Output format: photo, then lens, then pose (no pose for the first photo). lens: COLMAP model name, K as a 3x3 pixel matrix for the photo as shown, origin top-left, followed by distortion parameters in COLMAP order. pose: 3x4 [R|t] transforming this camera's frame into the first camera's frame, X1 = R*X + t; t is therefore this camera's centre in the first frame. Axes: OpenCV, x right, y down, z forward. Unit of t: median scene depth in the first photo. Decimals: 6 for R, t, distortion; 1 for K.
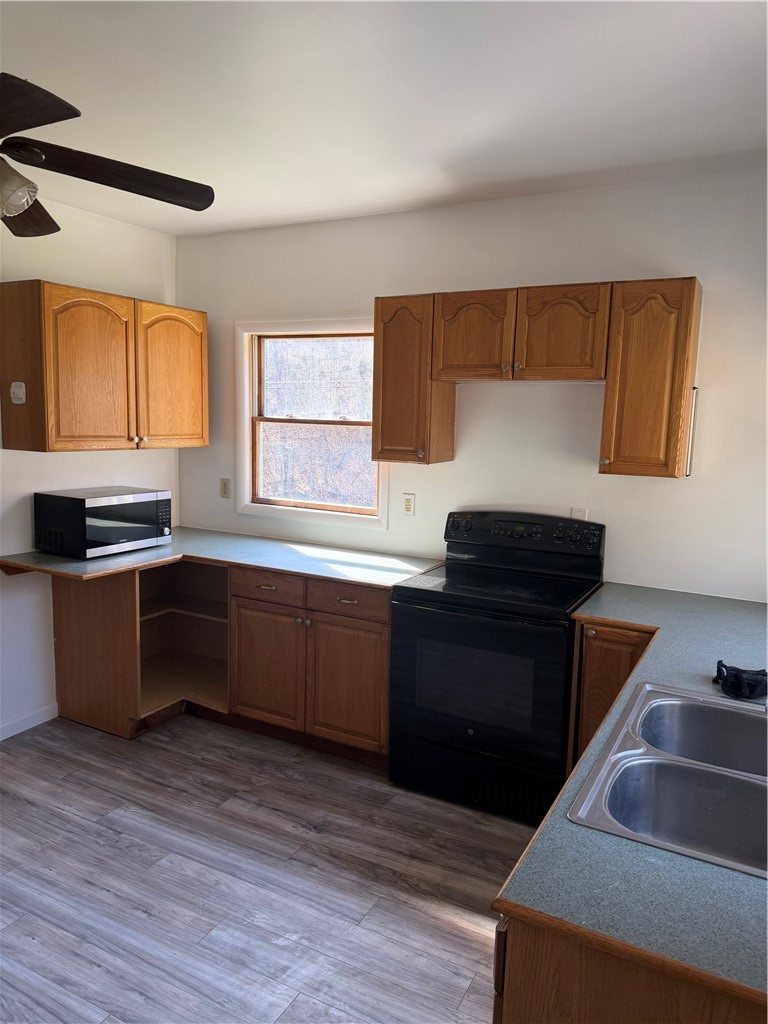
lens RADIAL K [[718.9, 0, 384.1], [0, 718.9, 511.7], [0, 0, 1]] dist [0.010110, -0.030752]
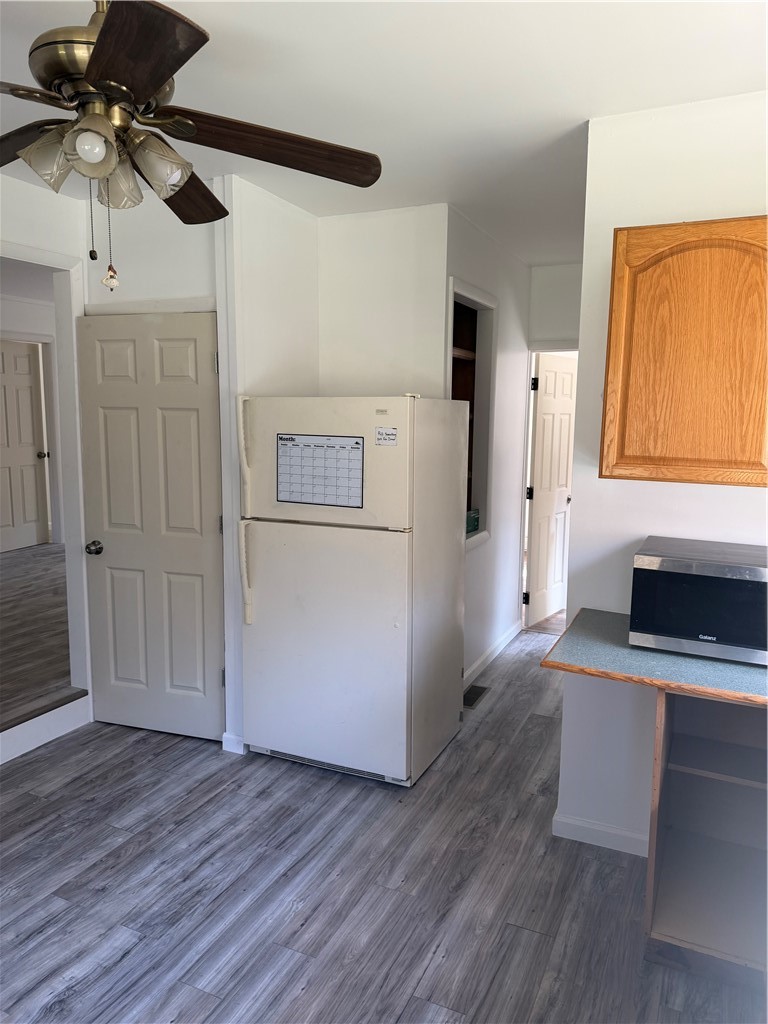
lens RADIAL K [[718.9, 0, 383.5], [0, 718.9, 504.6], [0, 0, 1]] dist [0.010110, -0.030752]
pose [[0.048945, 0.106163, -0.993143, 0.209816], [-0.145279, 0.984517, 0.098081, -0.092705], [0.988179, 0.139482, 0.063611, 0.734116]]
